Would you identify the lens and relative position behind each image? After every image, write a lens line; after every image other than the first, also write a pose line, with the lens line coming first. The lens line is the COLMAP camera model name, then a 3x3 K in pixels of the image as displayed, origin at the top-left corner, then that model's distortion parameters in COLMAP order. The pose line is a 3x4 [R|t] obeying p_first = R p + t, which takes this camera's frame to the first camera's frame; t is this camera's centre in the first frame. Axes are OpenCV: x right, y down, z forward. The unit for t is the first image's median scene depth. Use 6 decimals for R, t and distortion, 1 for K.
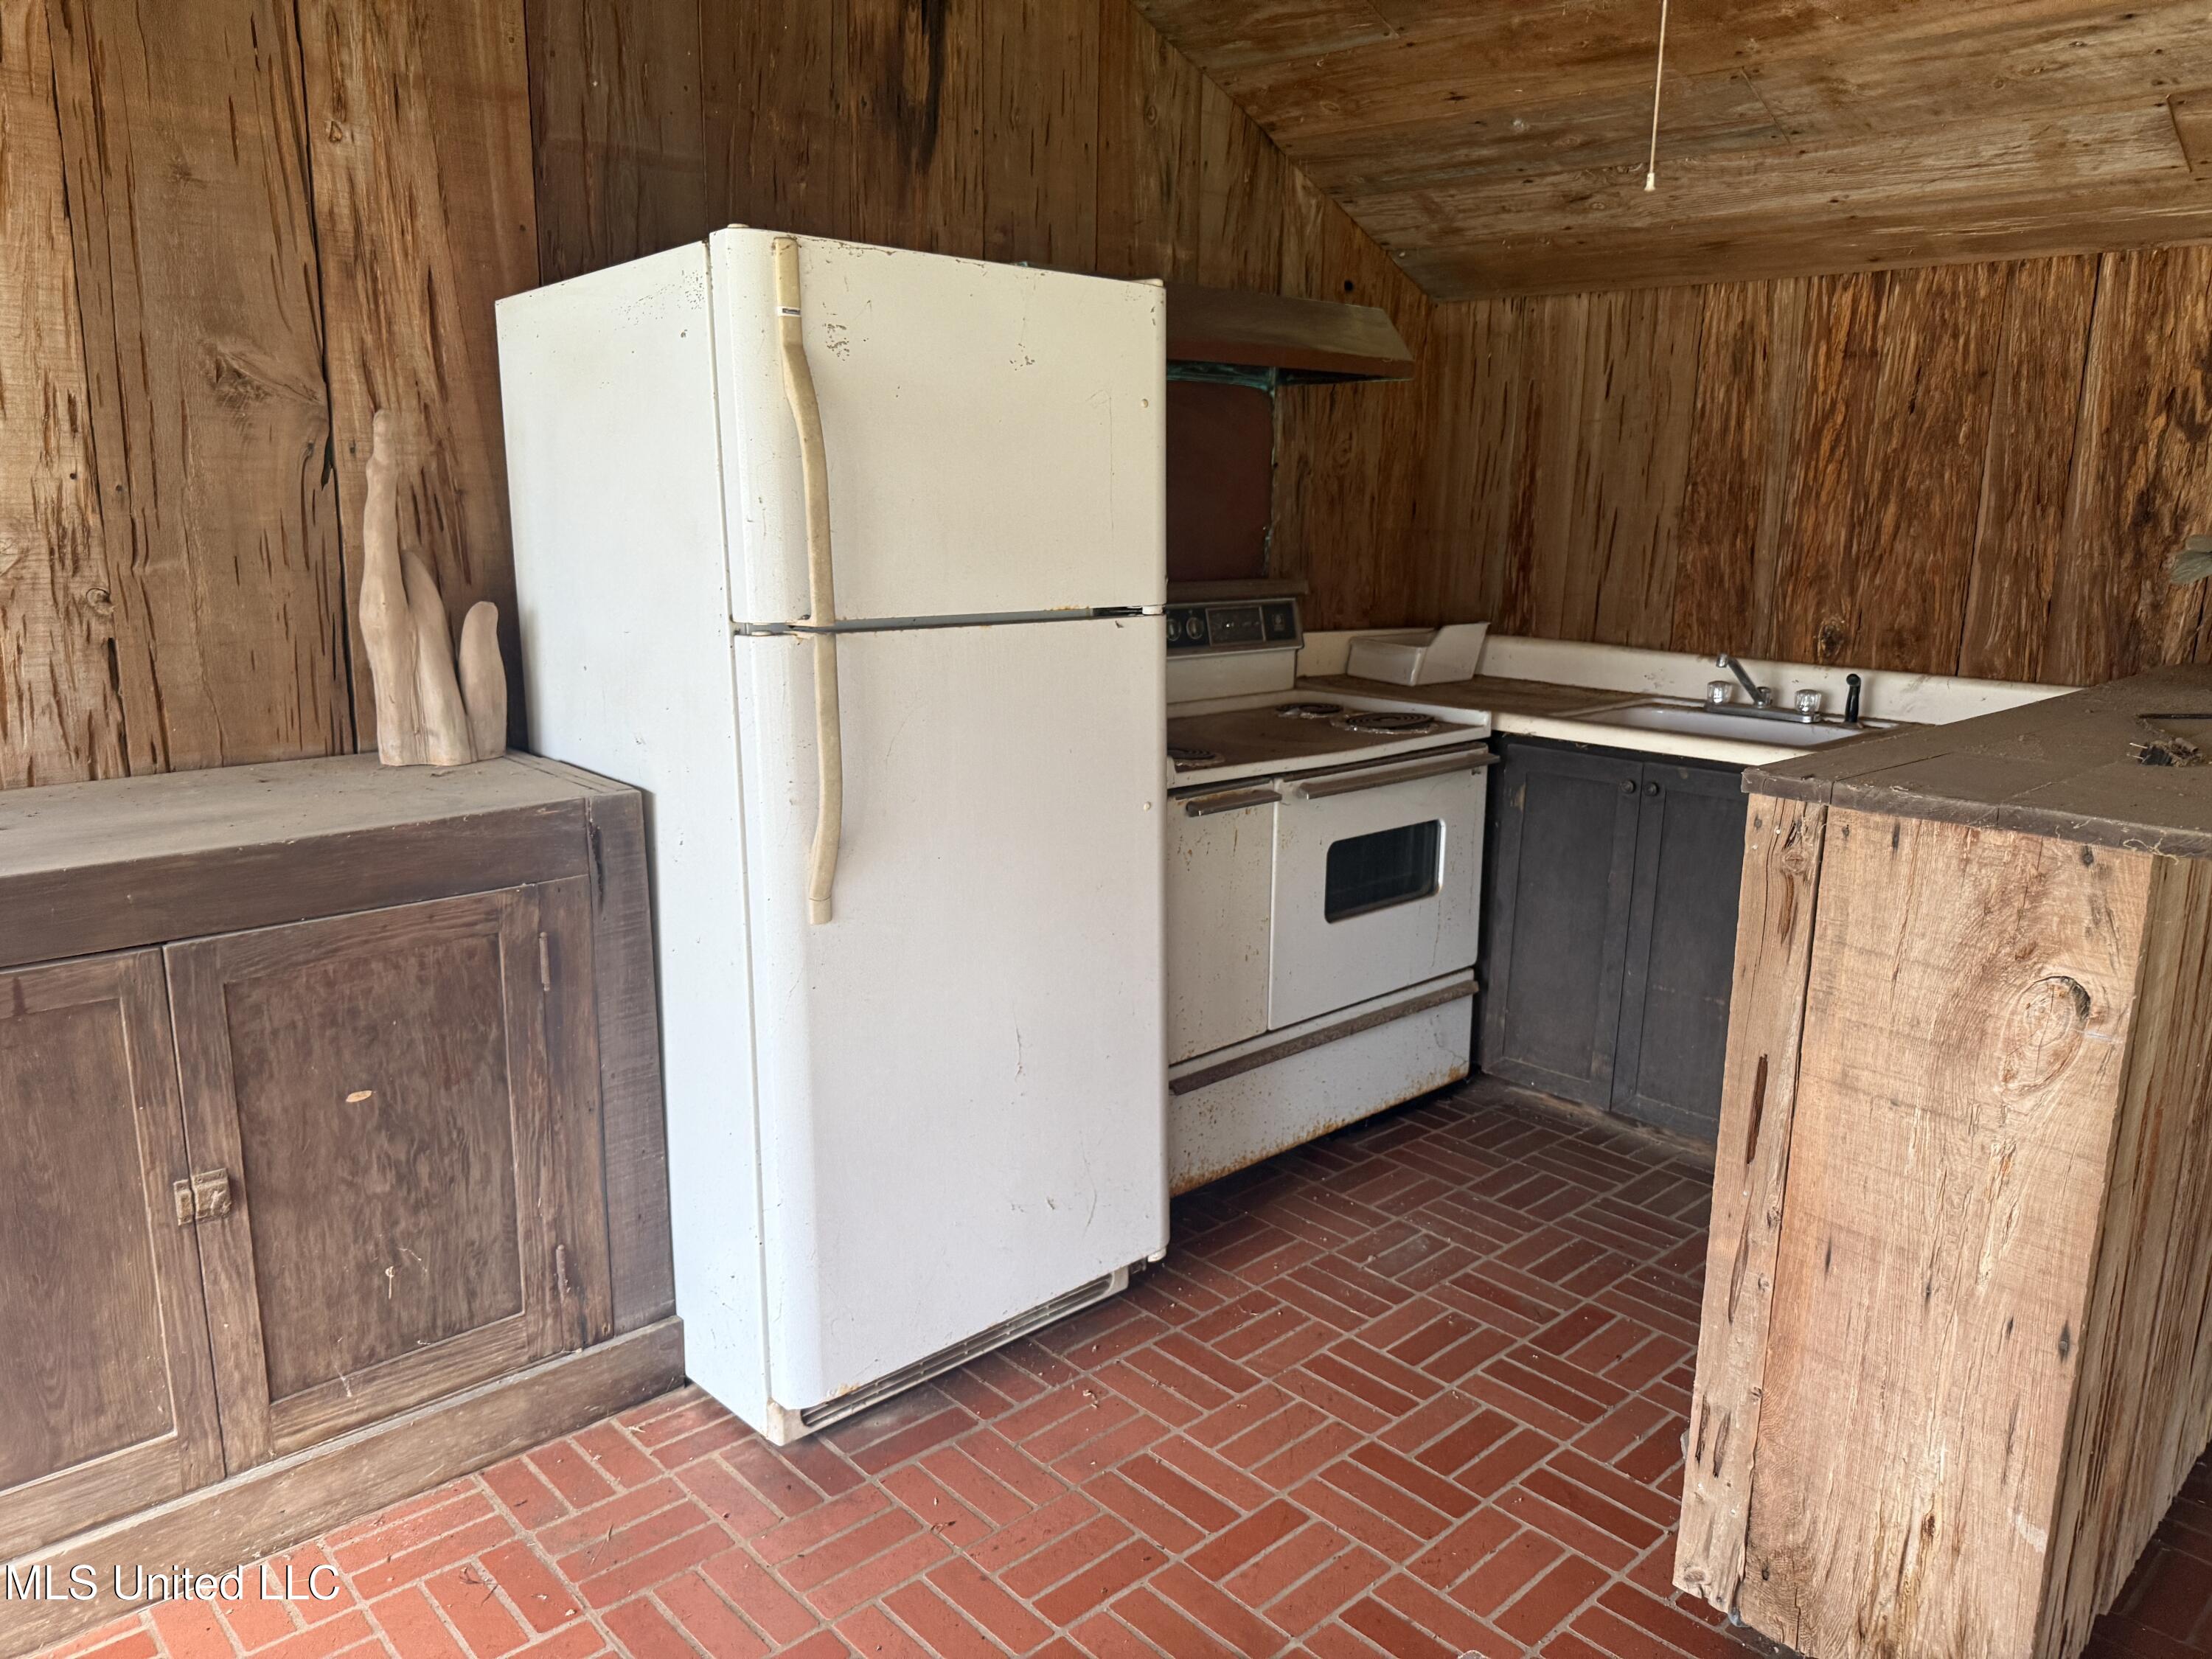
lens RADIAL K [[1563.5, 0, 1106.6], [0, 1563.5, 829.2], [0, 0, 1]] dist [-0.044638, -0.001194]
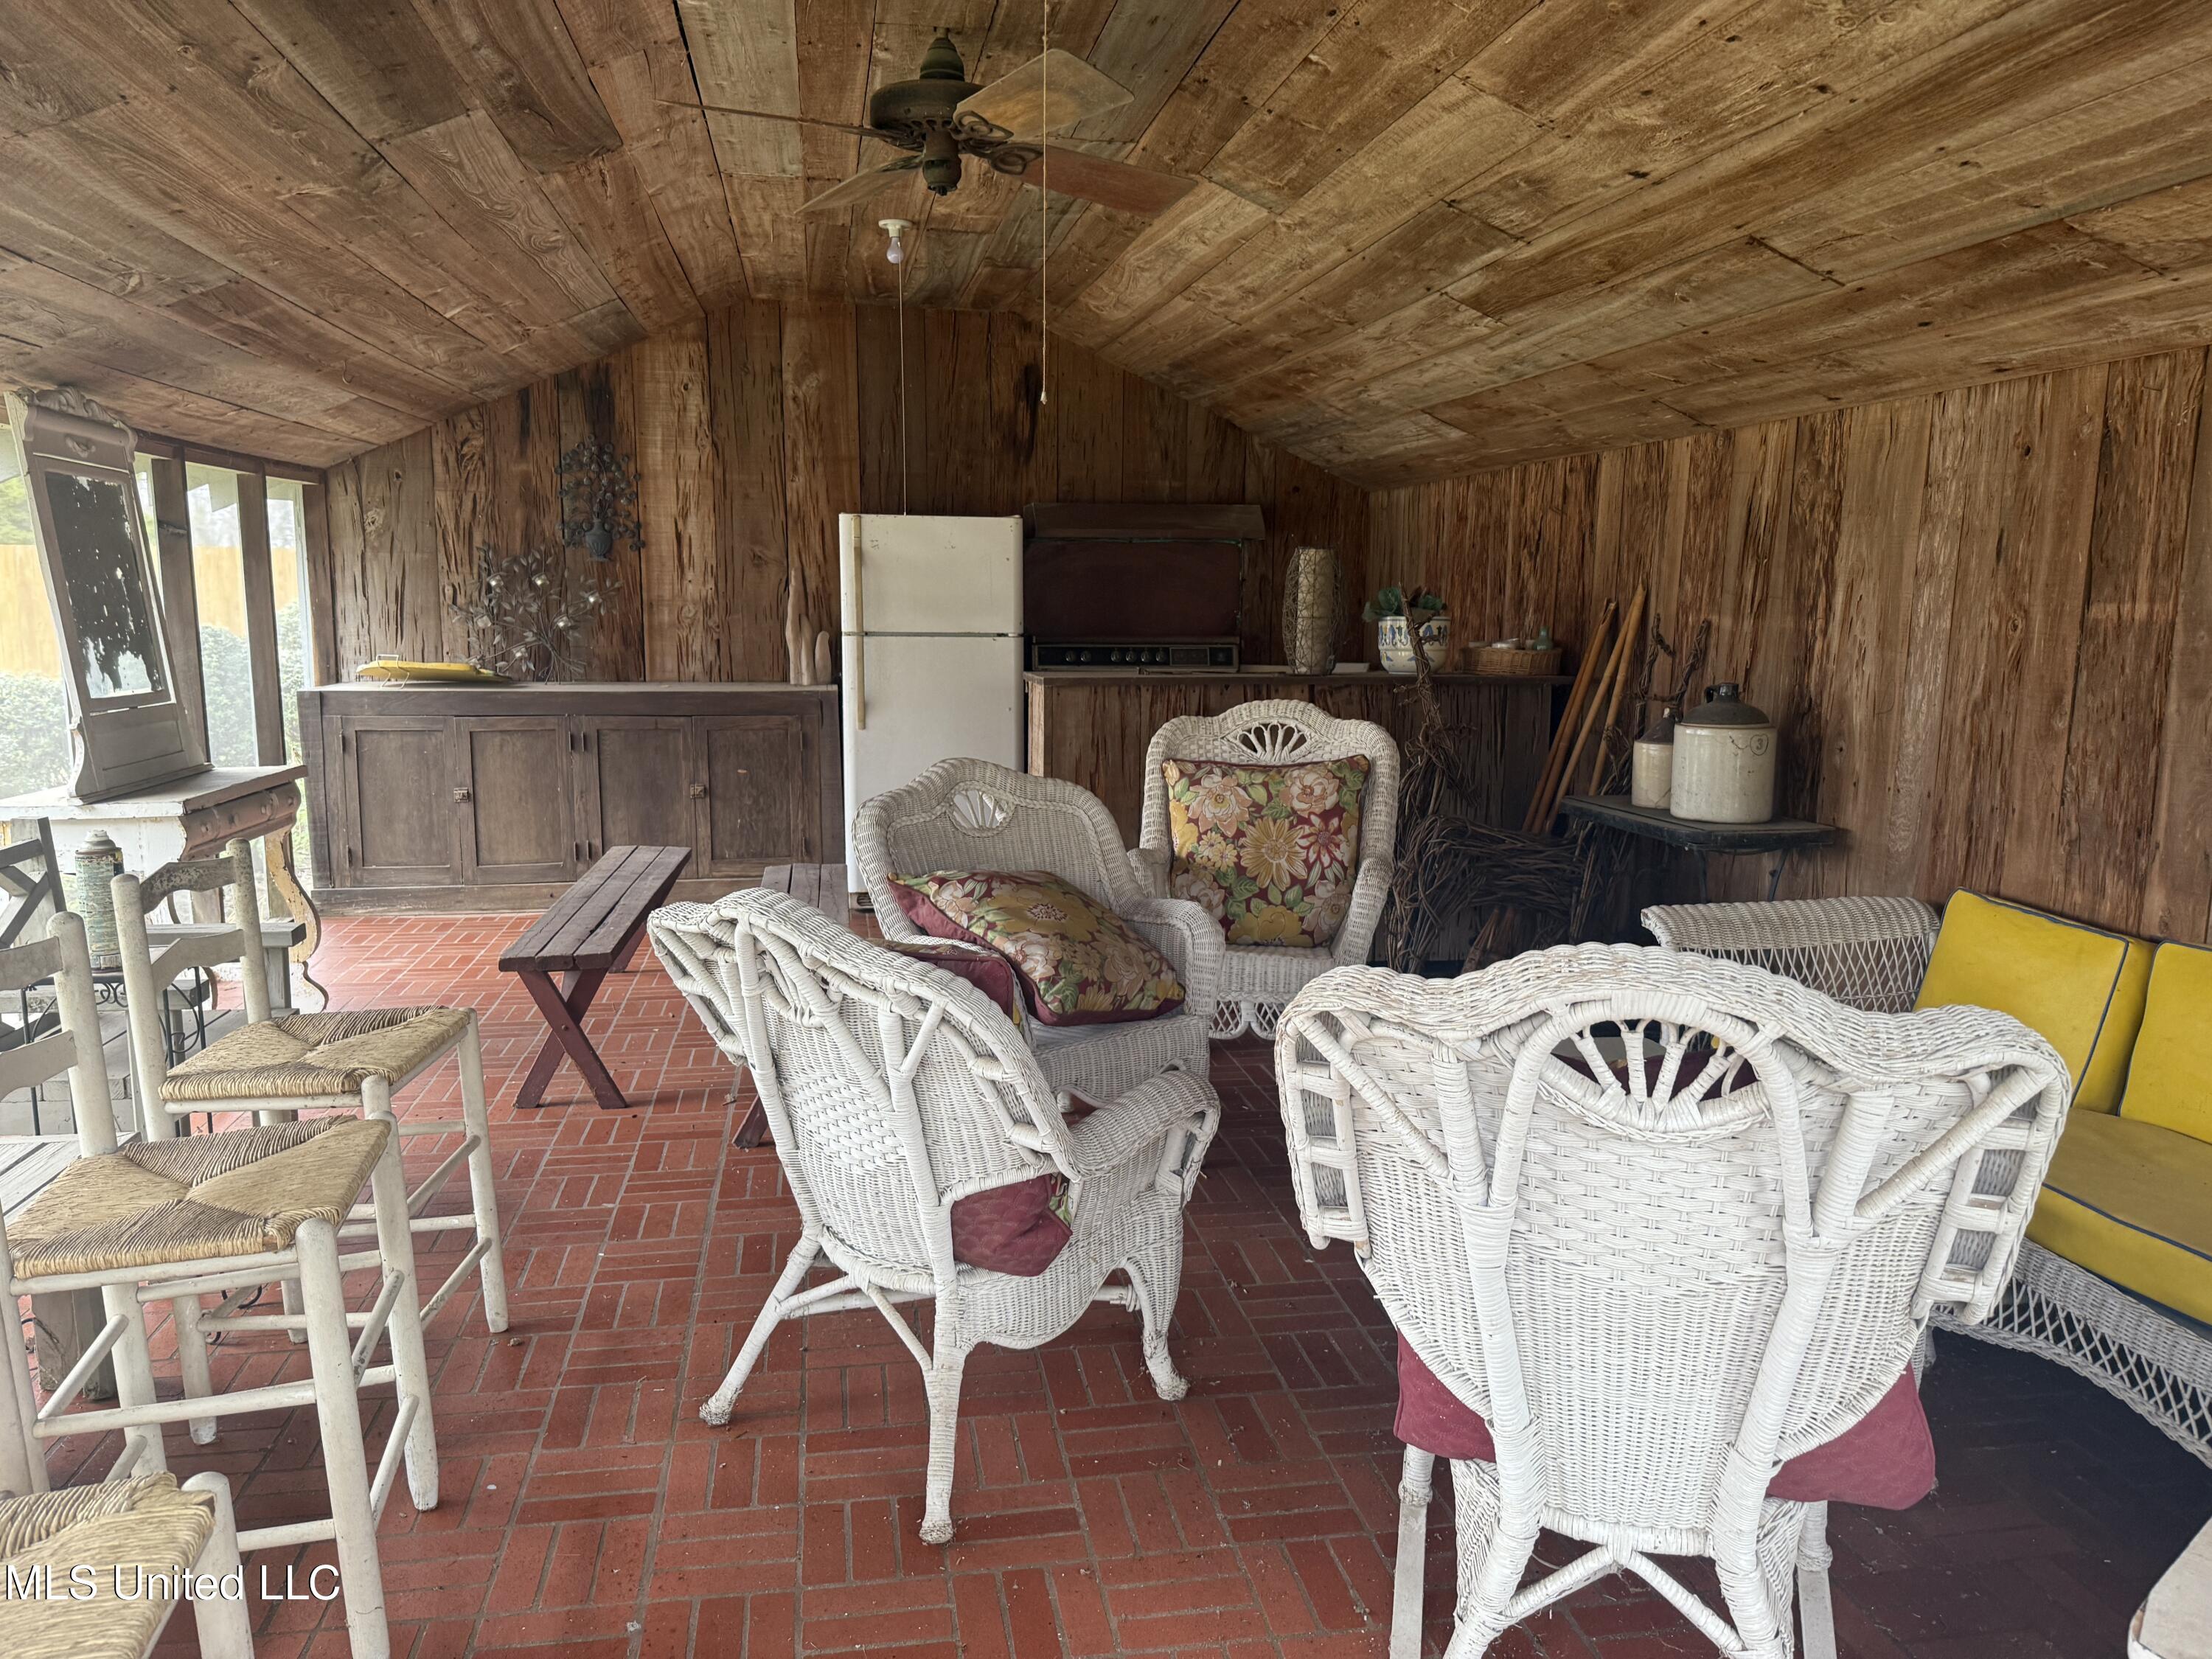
lens RADIAL K [[1563.5, 0, 1105.6], [0, 1563.5, 827.6], [0, 0, 1]] dist [-0.044638, -0.001194]
pose [[0.847742, 0.064666, -0.526453, 1.707383], [-0.107514, 0.992886, -0.051168, 0.332795], [0.519399, 0.099979, 0.848663, -1.252605]]
